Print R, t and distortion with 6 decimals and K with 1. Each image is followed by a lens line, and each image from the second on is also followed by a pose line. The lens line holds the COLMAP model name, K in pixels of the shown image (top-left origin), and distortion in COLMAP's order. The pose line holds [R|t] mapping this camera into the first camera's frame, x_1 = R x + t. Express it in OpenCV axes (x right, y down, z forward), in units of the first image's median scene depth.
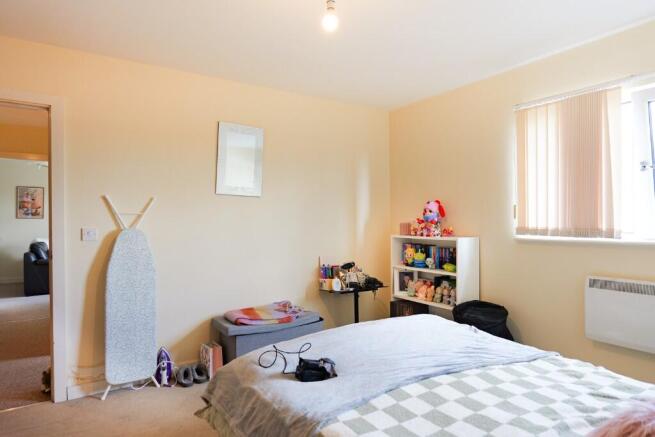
lens RADIAL K [[393.2, 0, 326.8], [0, 393.2, 220.5], [0, 0, 1]] dist [-0.004093, -0.000350]
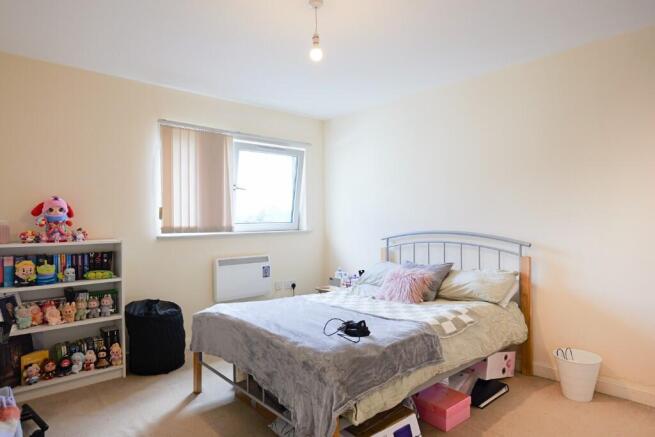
lens RADIAL K [[393.2, 0, 327.1], [0, 393.2, 217.1], [0, 0, 1]] dist [-0.004093, -0.000350]
pose [[-0.171548, 0.001459, 0.985175, -0.743303], [0.001103, 0.999999, -0.001289, -0.009423], [-0.985175, 0.000865, -0.171550, 0.751348]]
